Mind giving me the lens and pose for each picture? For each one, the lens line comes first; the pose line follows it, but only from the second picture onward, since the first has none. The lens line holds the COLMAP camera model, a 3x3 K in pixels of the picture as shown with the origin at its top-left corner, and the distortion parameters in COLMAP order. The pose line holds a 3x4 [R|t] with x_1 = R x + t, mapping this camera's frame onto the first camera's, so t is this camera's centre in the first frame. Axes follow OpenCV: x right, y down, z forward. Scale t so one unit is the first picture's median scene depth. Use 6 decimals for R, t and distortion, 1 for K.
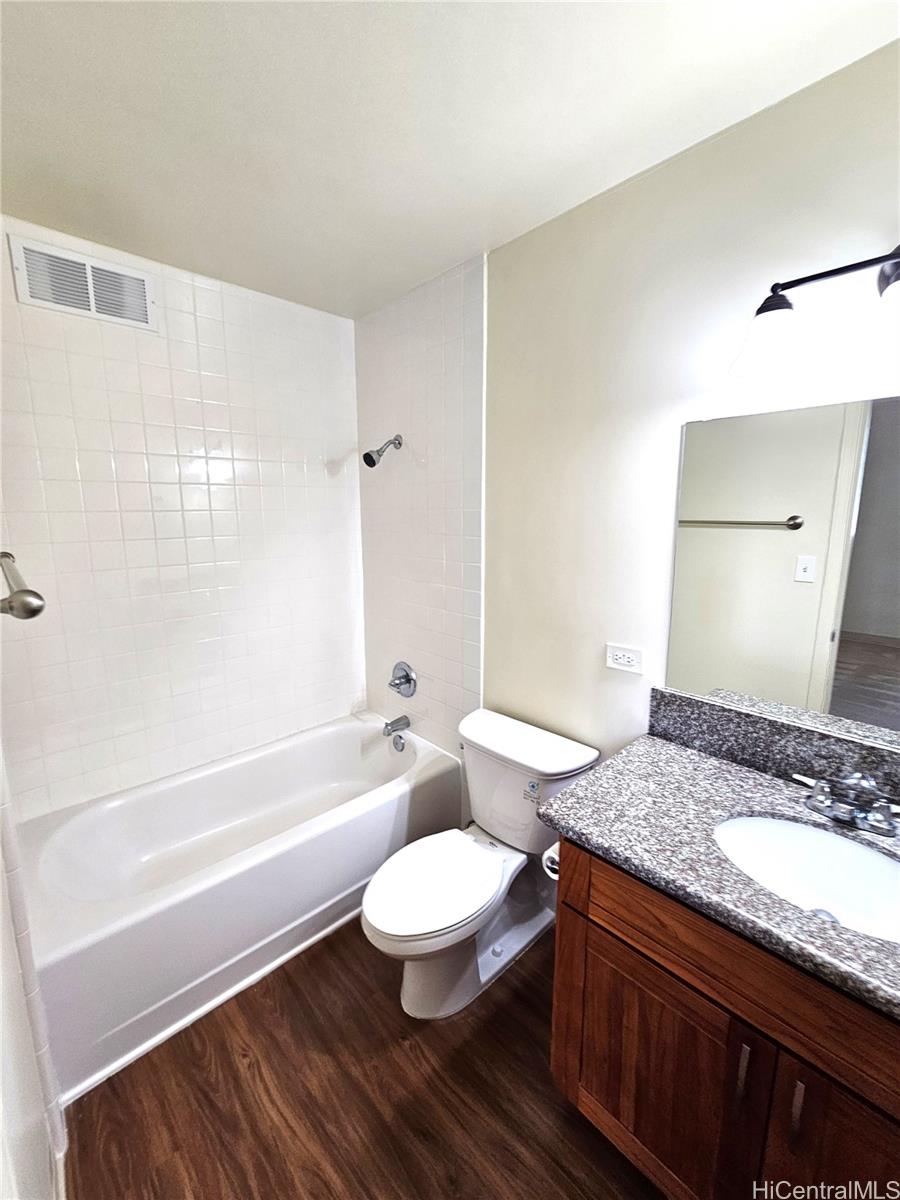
lens RADIAL K [[492.8, 0, 443.8], [0, 492.8, 598.8], [0, 0, 1]] dist [0.002493, -0.000718]
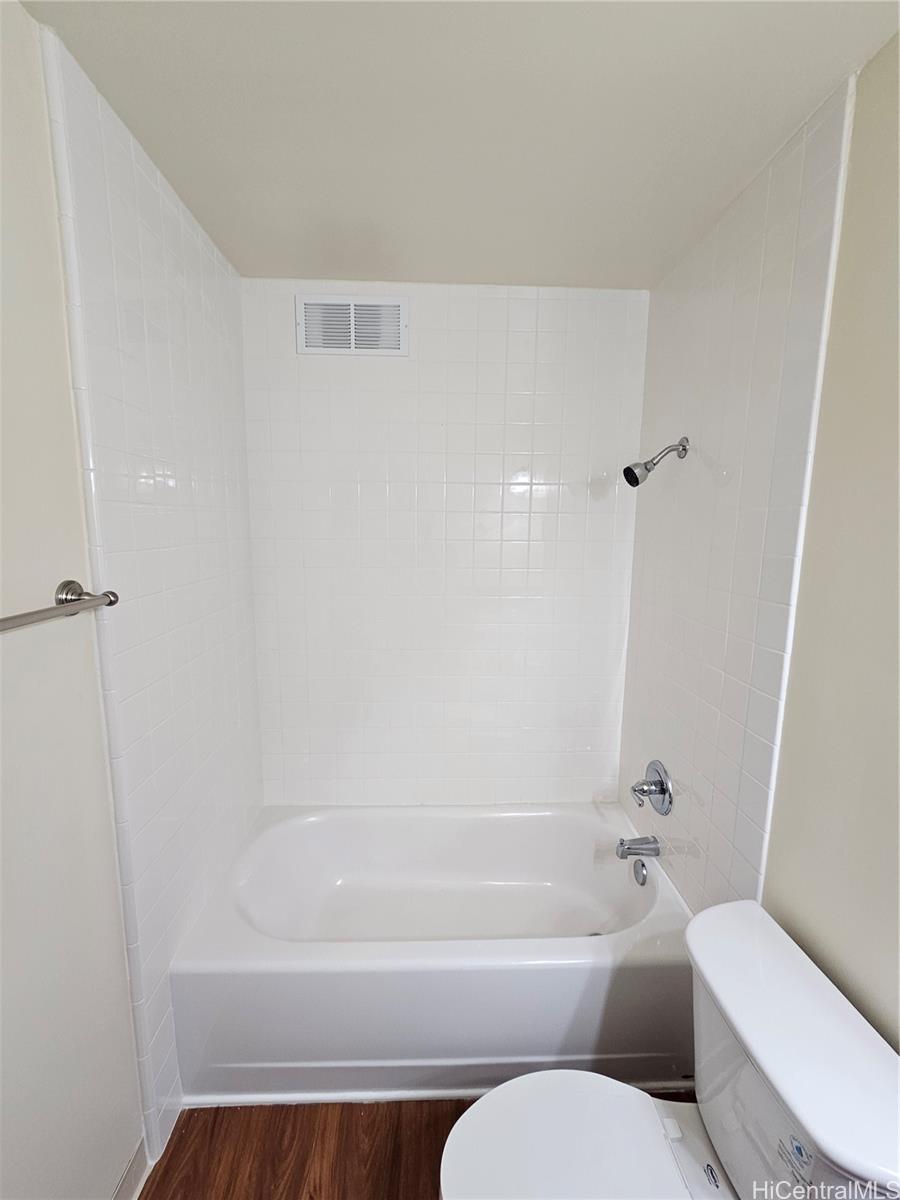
lens RADIAL K [[492.8, 0, 448.6], [0, 492.8, 597.4], [0, 0, 1]] dist [0.002493, -0.000718]
pose [[0.754516, 0.113125, -0.646458, 0.126732], [-0.130196, 0.991255, 0.021503, -0.085570], [0.643238, 0.067942, 0.762646, 0.284120]]
